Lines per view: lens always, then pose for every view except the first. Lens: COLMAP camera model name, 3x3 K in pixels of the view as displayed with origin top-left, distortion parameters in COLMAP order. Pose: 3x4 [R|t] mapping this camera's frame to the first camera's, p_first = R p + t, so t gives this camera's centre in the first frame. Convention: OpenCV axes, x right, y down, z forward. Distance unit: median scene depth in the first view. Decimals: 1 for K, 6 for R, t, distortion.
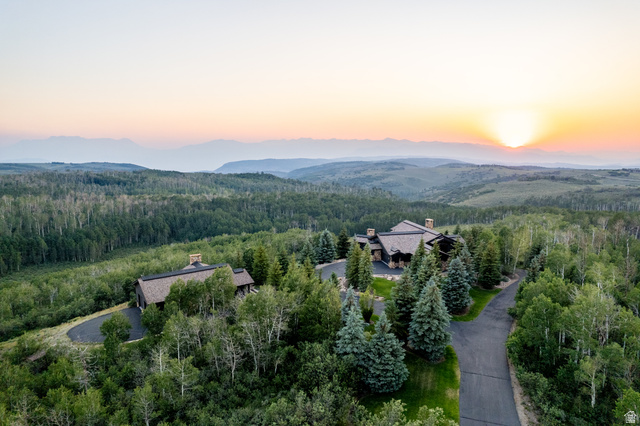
lens RADIAL K [[412.2, 0, 321.6], [0, 412.2, 214.1], [0, 0, 1]] dist [-0.074883, 0.069604]
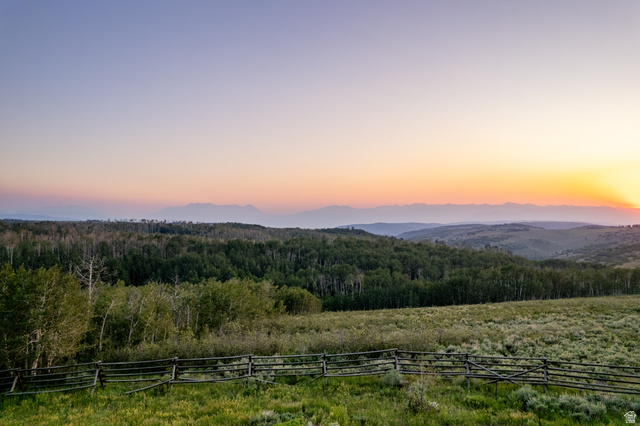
lens RADIAL K [[412.2, 0, 321.6], [0, 412.2, 214.1], [0, 0, 1]] dist [-0.074883, 0.069604]
pose [[0.962824, -0.005524, -0.270071, 0.031569], [-0.037460, 0.987400, -0.153746, 0.007765], [0.267518, 0.158147, 0.950486, 0.154949]]
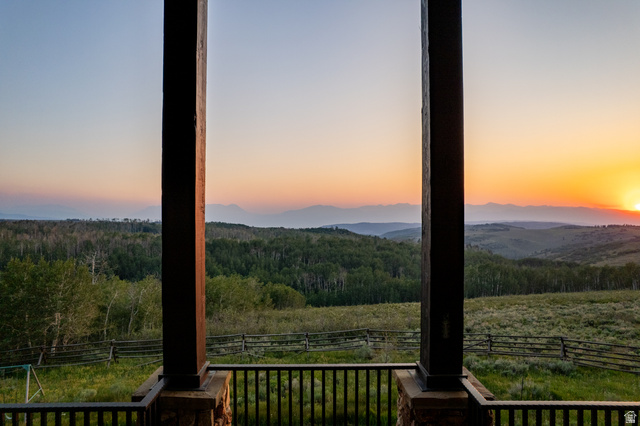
lens RADIAL K [[412.2, 0, 321.6], [0, 412.2, 214.1], [0, 0, 1]] dist [-0.074883, 0.069604]
pose [[0.972506, -0.002659, -0.232861, 0.033015], [-0.034241, 0.987434, -0.154280, 0.008566], [0.230345, 0.158012, 0.960194, 0.150142]]
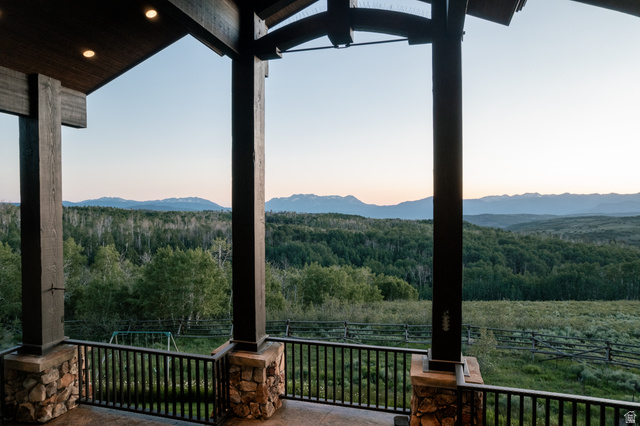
lens RADIAL K [[412.2, 0, 321.6], [0, 412.2, 214.1], [0, 0, 1]] dist [-0.074883, 0.069604]
pose [[0.869561, 0.005536, -0.493794, 0.034771], [-0.073029, 0.990384, -0.117500, 0.008374], [0.488395, 0.138235, 0.861604, 0.149177]]
